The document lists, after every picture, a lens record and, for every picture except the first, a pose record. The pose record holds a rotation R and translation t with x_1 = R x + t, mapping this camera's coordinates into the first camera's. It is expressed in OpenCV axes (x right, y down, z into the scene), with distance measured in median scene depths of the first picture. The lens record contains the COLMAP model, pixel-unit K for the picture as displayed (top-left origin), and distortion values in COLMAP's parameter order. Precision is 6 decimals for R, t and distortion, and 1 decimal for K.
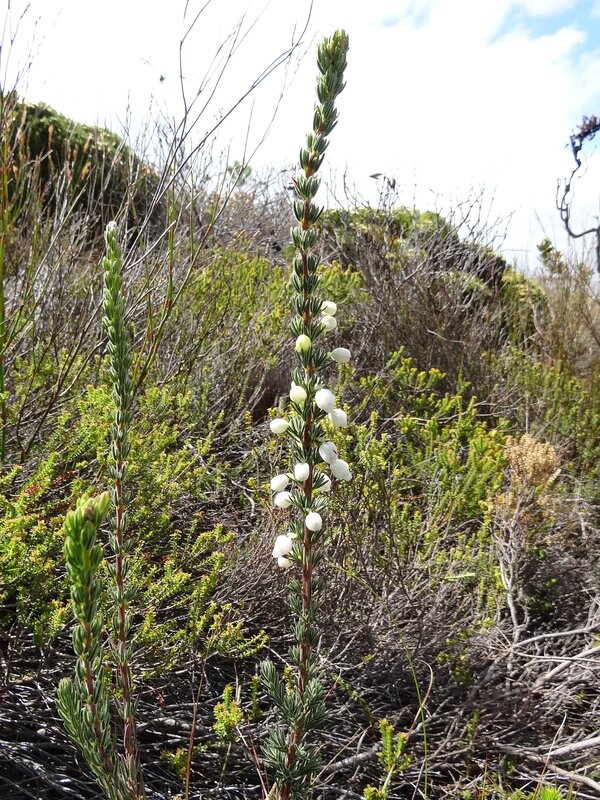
lens RADIAL K [[576.2, 0, 301.7], [0, 576.2, 403.5], [0, 0, 1]] dist [-0.020520, 0.013653]
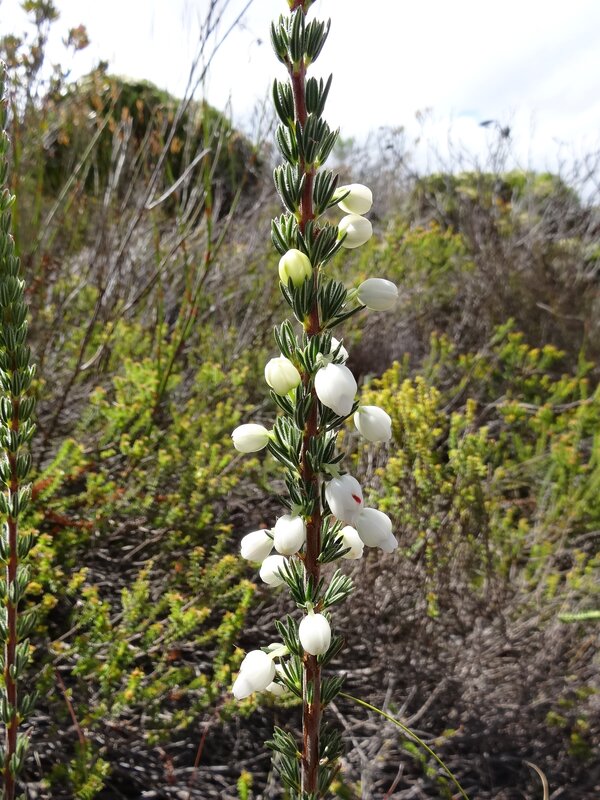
lens RADIAL K [[576.2, 0, 302.3], [0, 576.2, 397.1], [0, 0, 1]] dist [-0.020520, 0.013653]
pose [[0.985065, 0.023540, -0.170567, 0.021571], [-0.019045, 0.999428, 0.027943, -0.002689], [0.171127, -0.024277, 0.984950, 0.124846]]
